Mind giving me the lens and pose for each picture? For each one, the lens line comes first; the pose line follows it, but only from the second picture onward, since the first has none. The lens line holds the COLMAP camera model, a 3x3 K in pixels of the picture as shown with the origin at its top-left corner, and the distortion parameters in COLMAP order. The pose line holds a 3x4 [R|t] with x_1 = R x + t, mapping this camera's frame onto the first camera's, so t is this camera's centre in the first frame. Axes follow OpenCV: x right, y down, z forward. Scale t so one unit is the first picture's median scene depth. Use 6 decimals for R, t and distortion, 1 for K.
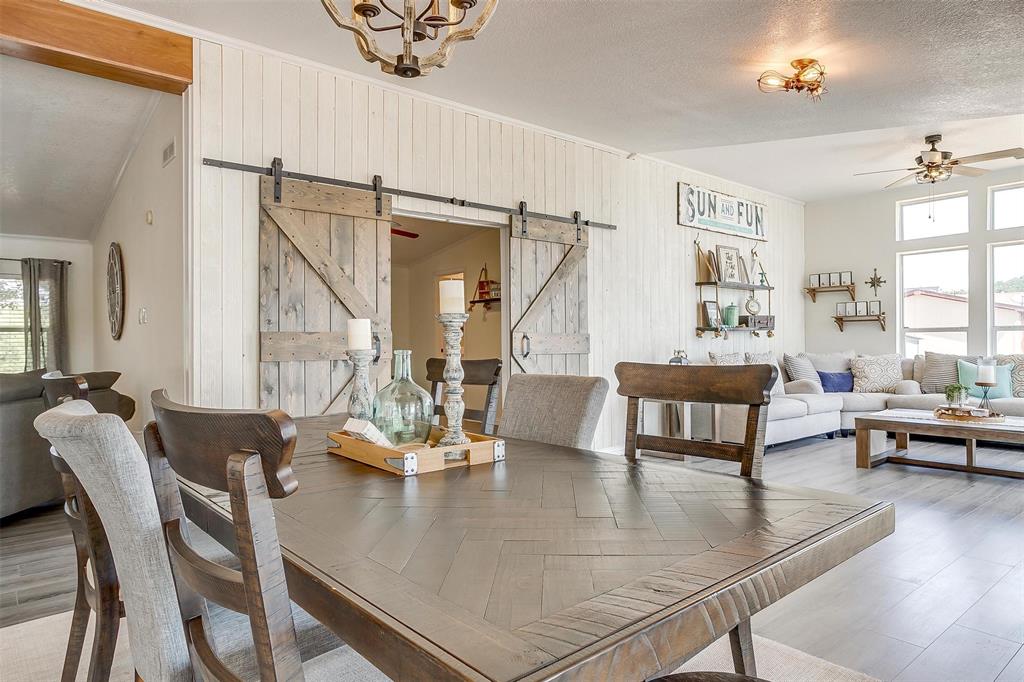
lens RADIAL K [[629.8, 0, 513.3], [0, 629.8, 347.1], [0, 0, 1]] dist [0.003570, 0.001310]
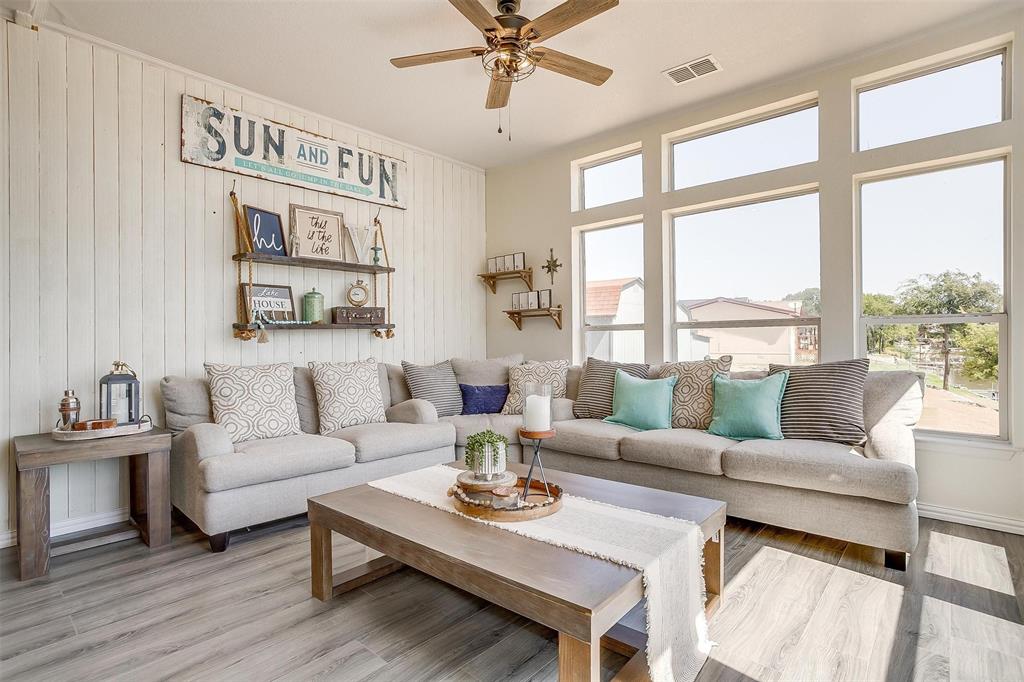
lens RADIAL K [[511.5, 0, 510.8], [0, 511.5, 335.8], [0, 0, 1]] dist [0.000261, 0.000811]
pose [[0.992002, -0.004130, 0.126152, 0.477990], [0.005973, 0.999881, -0.014234, -0.009464], [-0.126078, 0.014873, 0.991909, 0.412217]]
